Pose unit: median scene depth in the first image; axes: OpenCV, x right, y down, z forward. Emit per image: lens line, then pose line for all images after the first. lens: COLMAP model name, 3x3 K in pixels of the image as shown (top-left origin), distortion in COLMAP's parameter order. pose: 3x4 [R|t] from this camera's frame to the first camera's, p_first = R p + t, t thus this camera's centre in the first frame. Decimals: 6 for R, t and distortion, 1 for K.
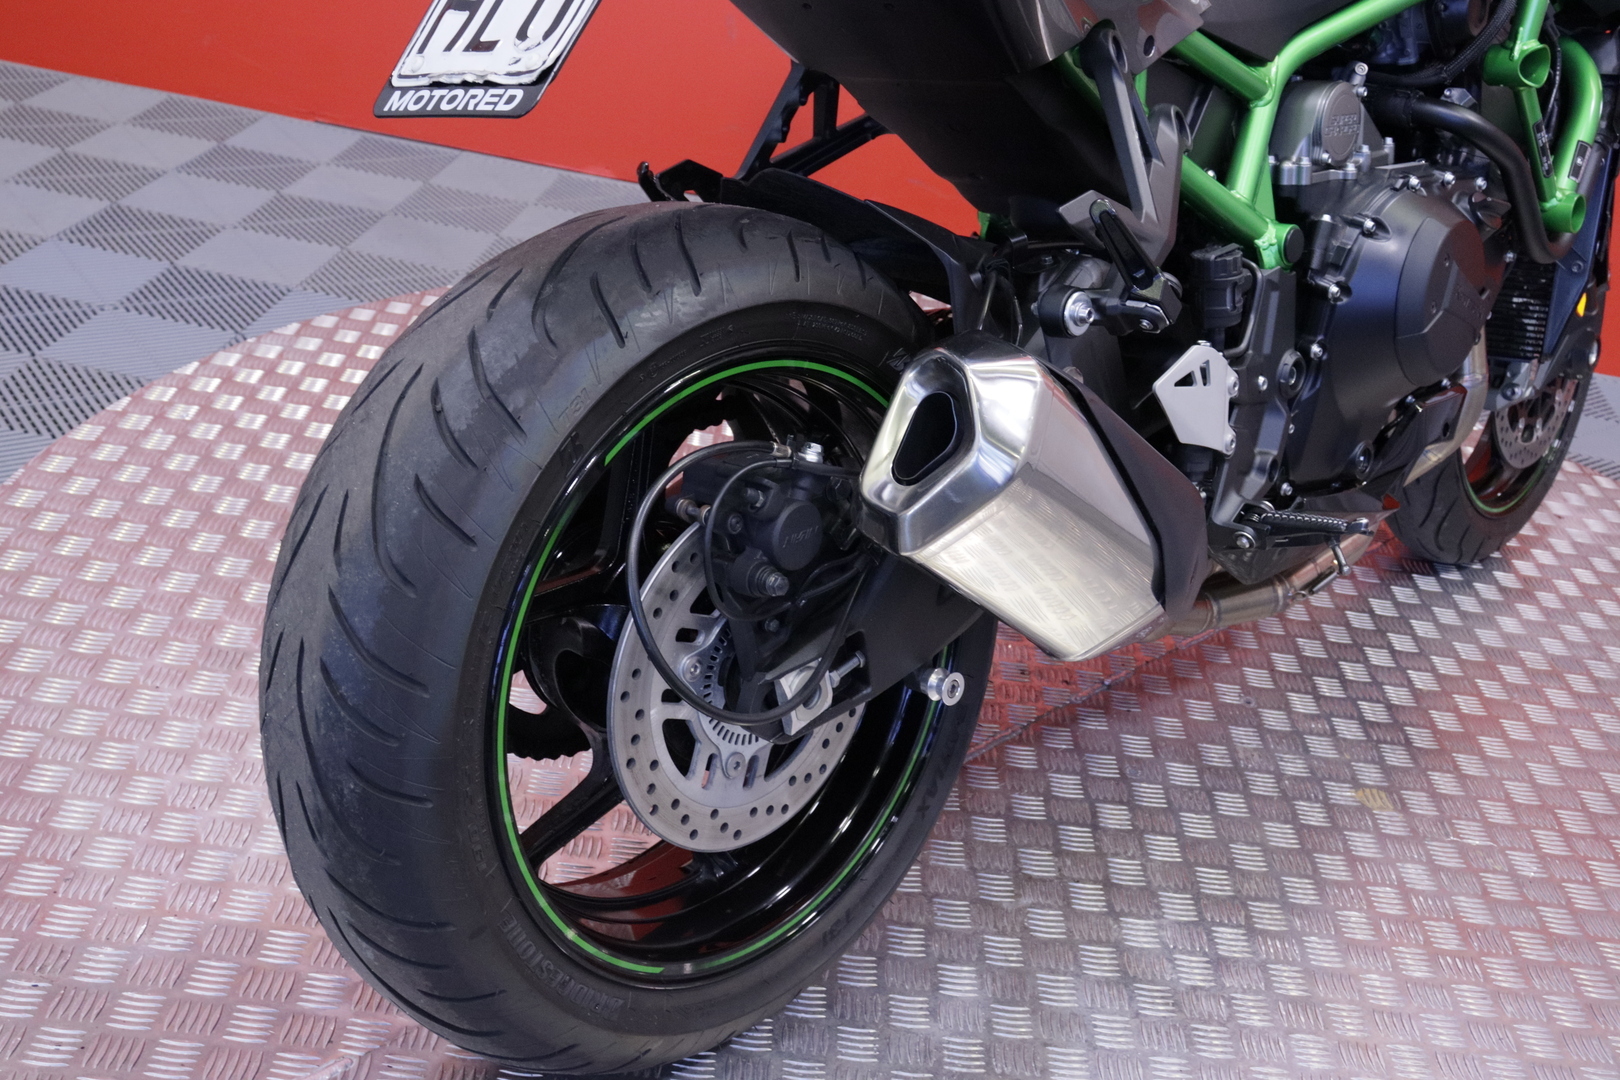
lens RADIAL K [[1787.6, 0, 810.0], [0, 1787.6, 540.0], [0, 0, 1]] dist [-0.009355, 0.010286]
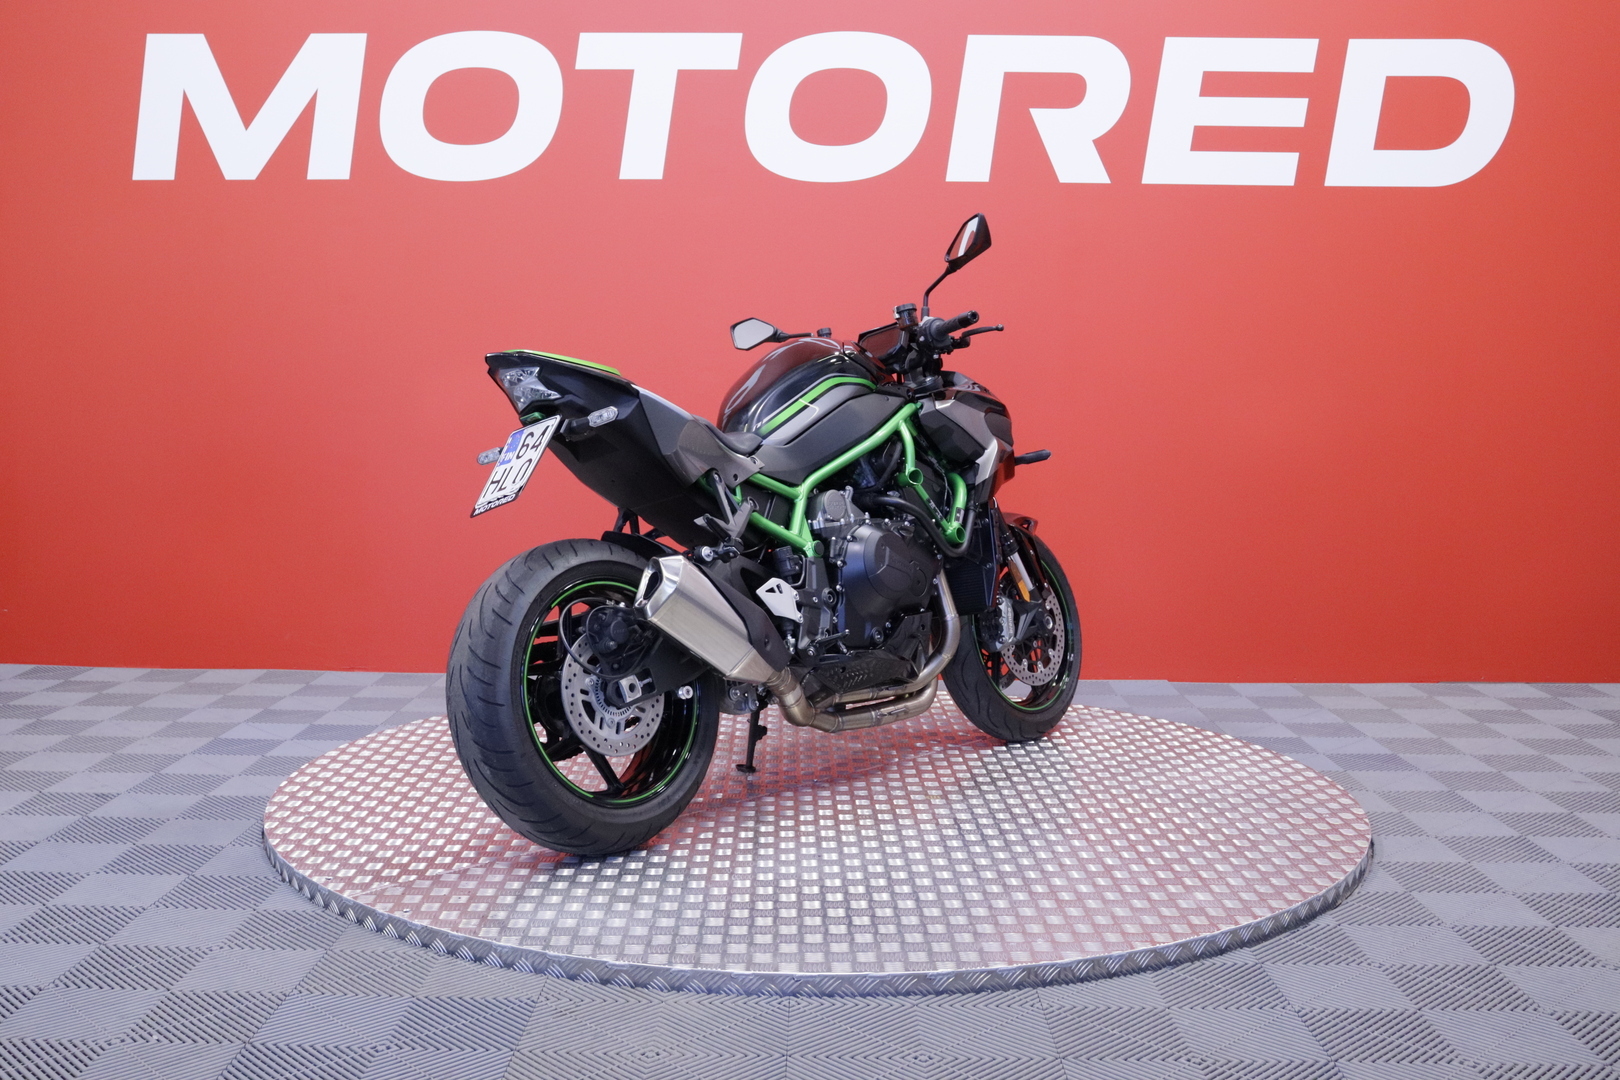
lens RADIAL K [[1701.0, 0, 810.0], [0, 1701.0, 540.0], [0, 0, 1]] dist [0.007685, 0.001922]
pose [[0.988807, -0.148369, 0.015725, 0.247471], [0.143667, 0.918396, -0.368657, 0.824287], [0.040256, 0.366790, 0.929432, -1.464883]]
